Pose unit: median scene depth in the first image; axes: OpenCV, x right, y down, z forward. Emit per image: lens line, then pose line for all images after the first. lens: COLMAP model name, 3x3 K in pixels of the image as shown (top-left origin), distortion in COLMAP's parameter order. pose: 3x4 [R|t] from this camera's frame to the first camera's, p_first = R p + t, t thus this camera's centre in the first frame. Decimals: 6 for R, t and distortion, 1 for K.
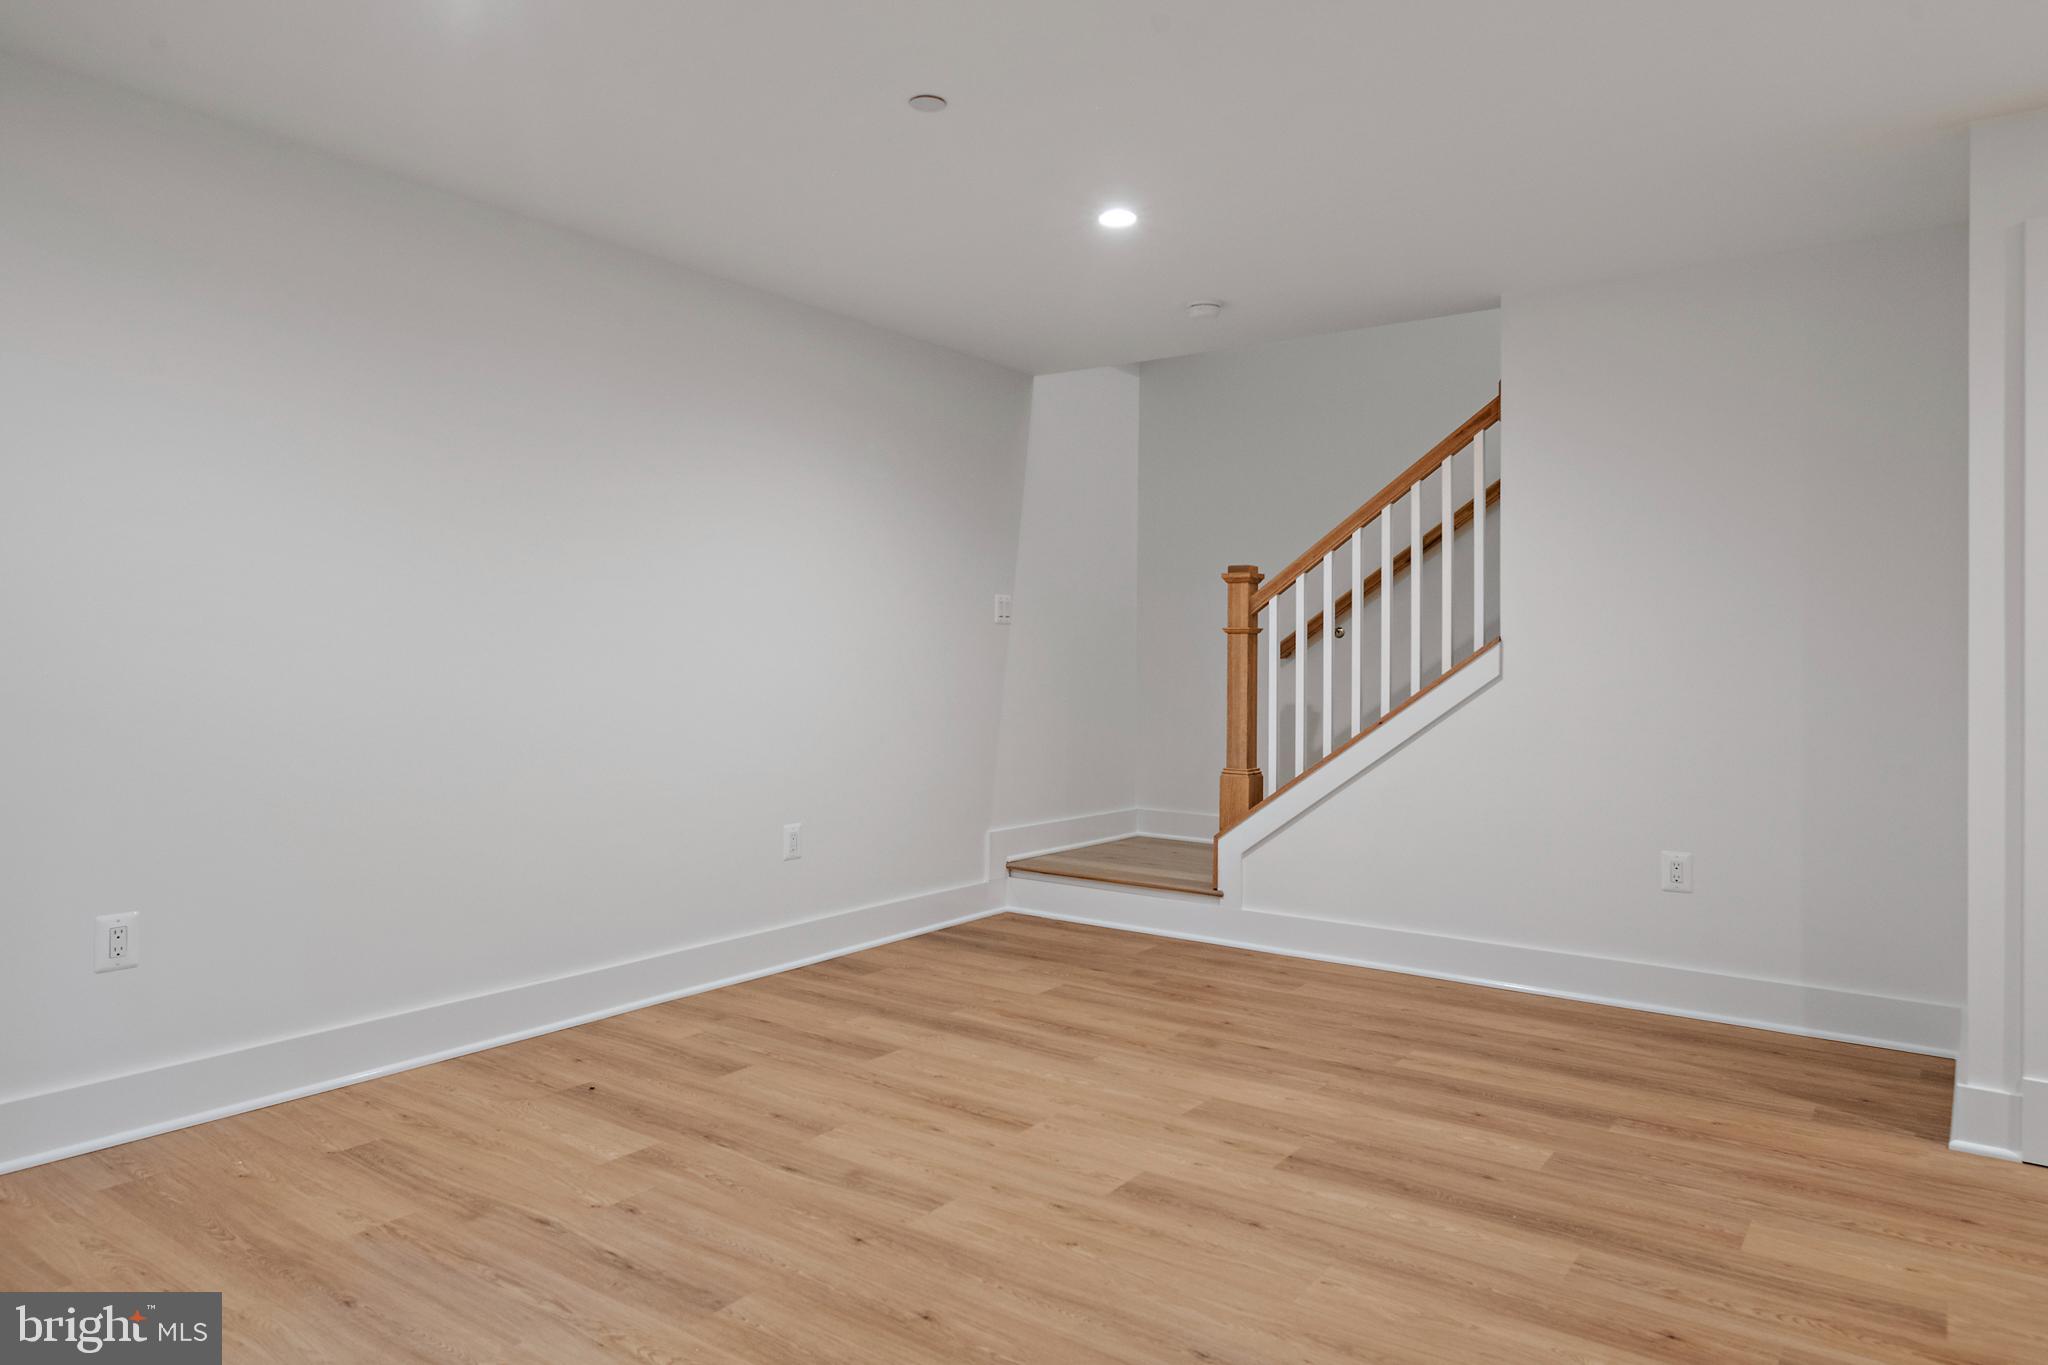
lens RADIAL K [[1355.2, 0, 1023.4], [0, 1355.2, 668.5], [0, 0, 1]] dist [0.000900, -0.003513]
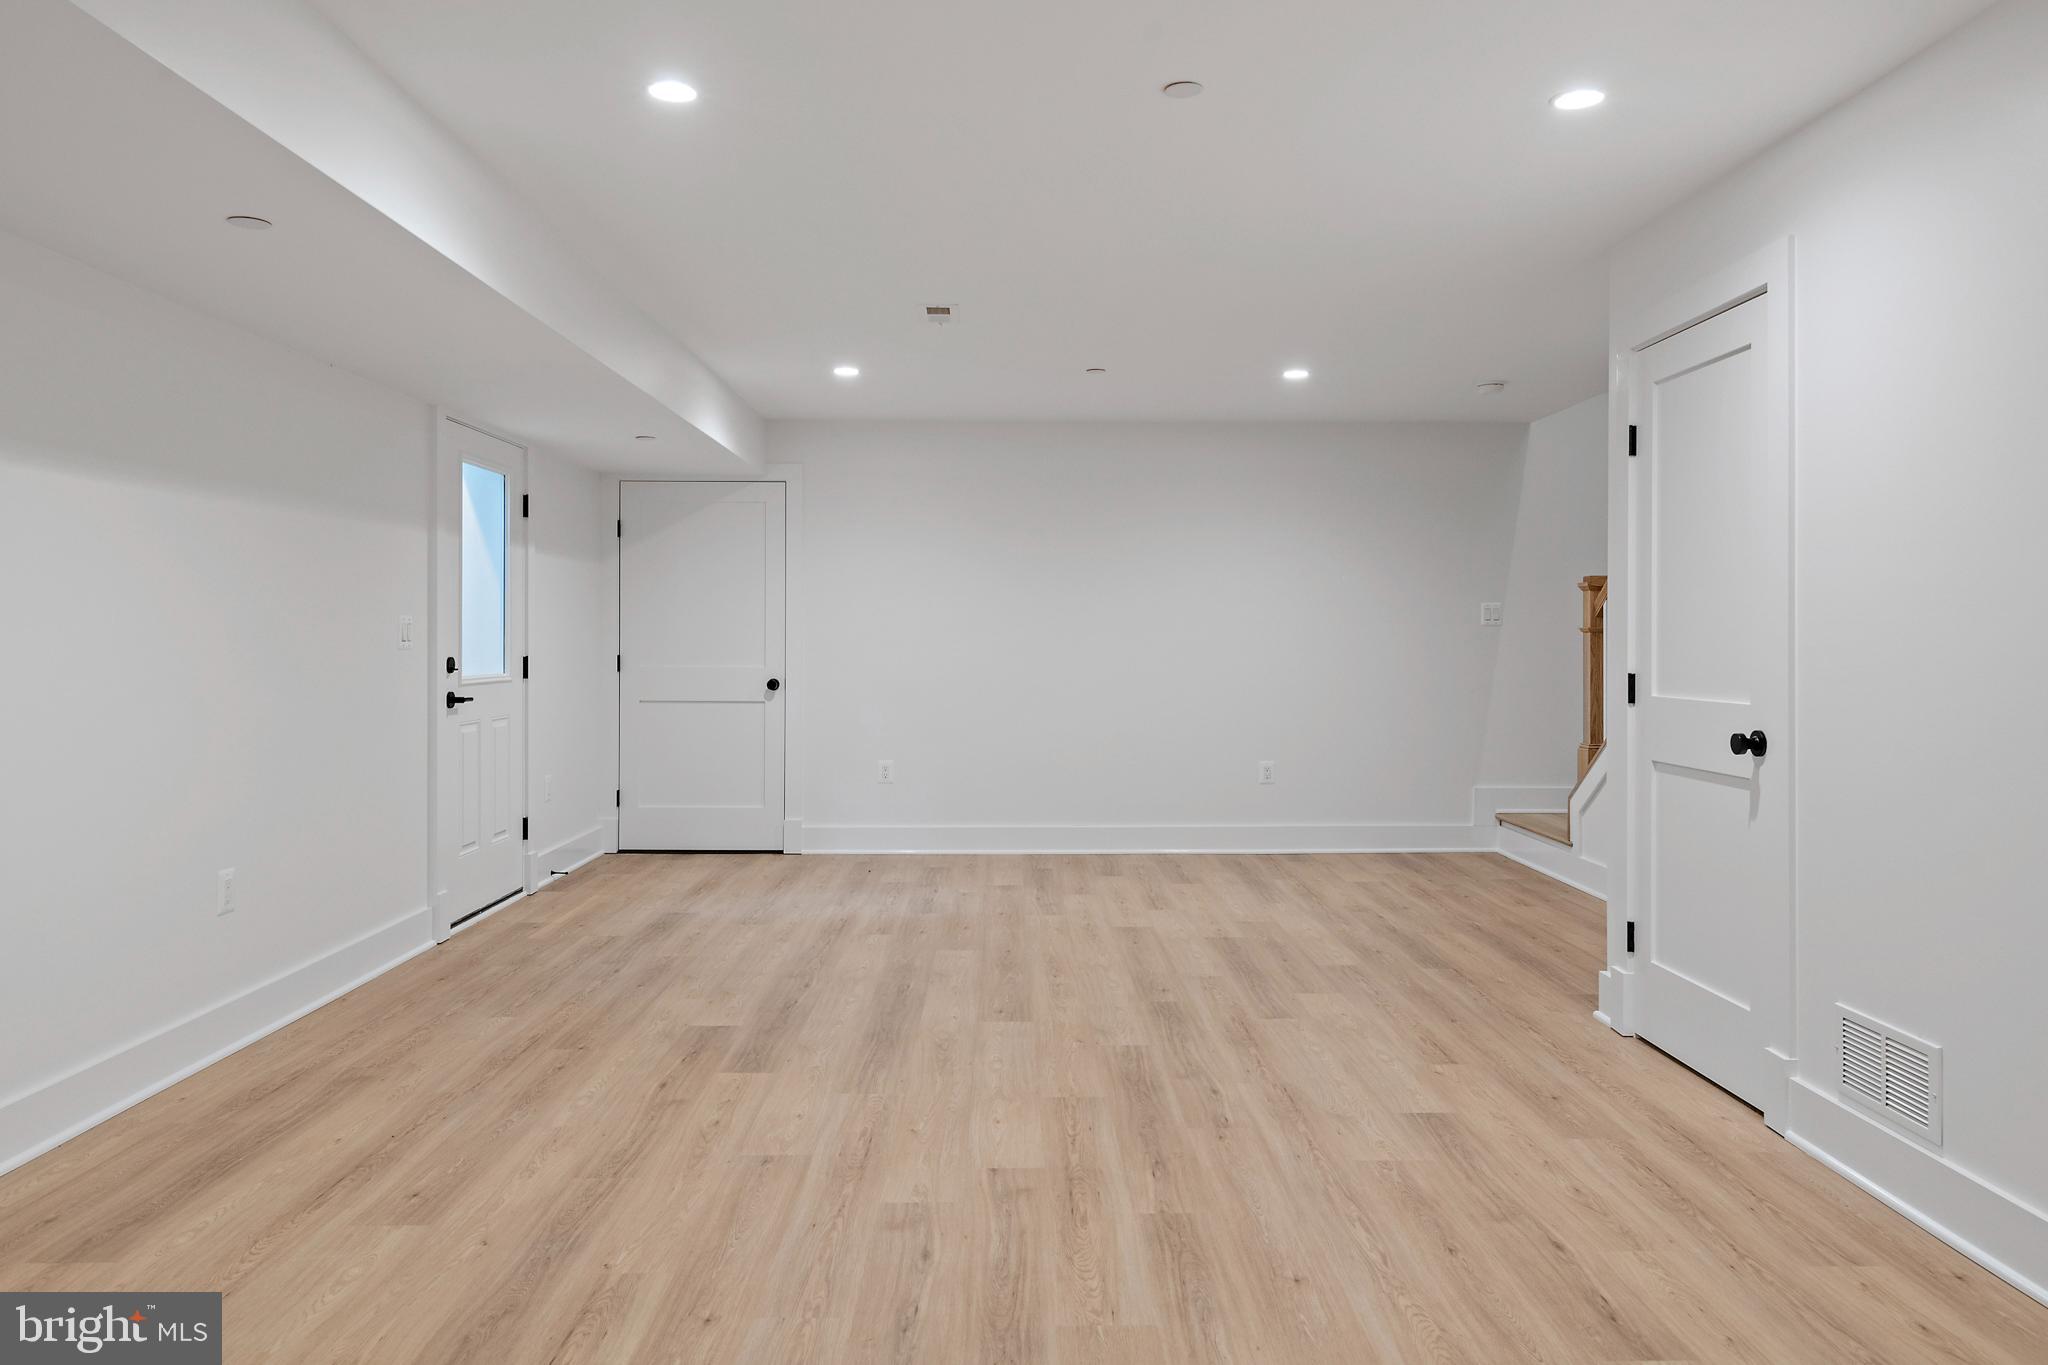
lens RADIAL K [[1410.8, 0, 1017.4], [0, 1410.8, 649.0], [0, 0, 1]] dist [0.006937, -0.002304]
pose [[0.606431, 0.001650, -0.795134, 0.839277], [-0.011386, 0.999913, -0.006609, 0.003387], [0.795054, 0.013061, 0.606397, -0.171197]]
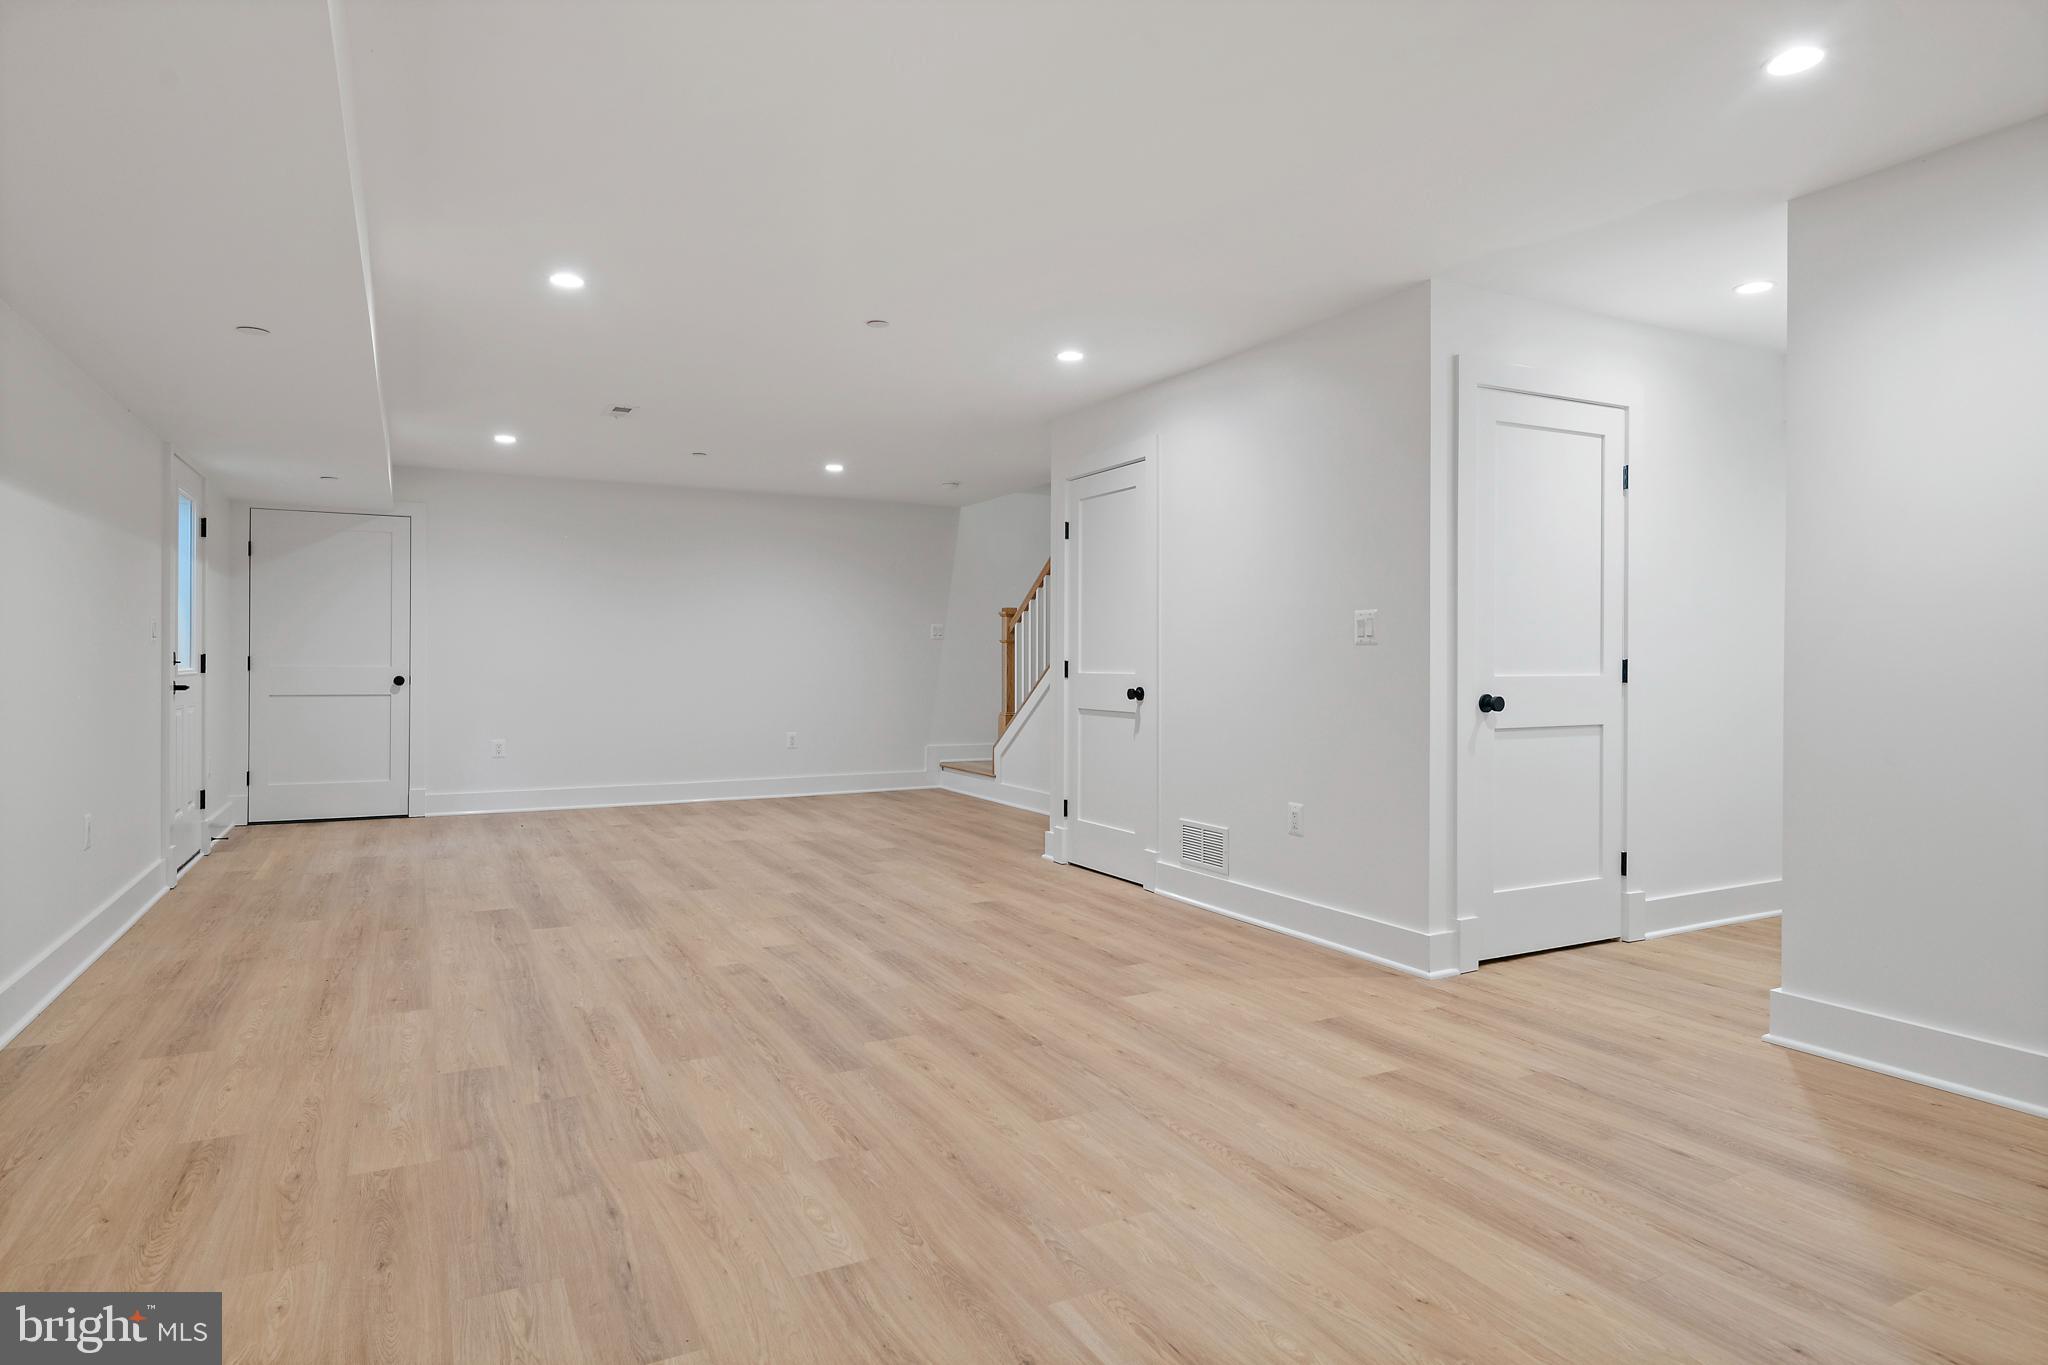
lens RADIAL K [[1163.9, 0, 1014.0], [0, 1163.9, 669.7], [0, 0, 1]] dist [0.005653, -0.000896]
pose [[0.900355, 0.002205, -0.435151, 0.878300], [-0.007004, 0.999931, -0.009425, 0.027670], [0.435100, 0.011533, 0.900308, -0.484076]]
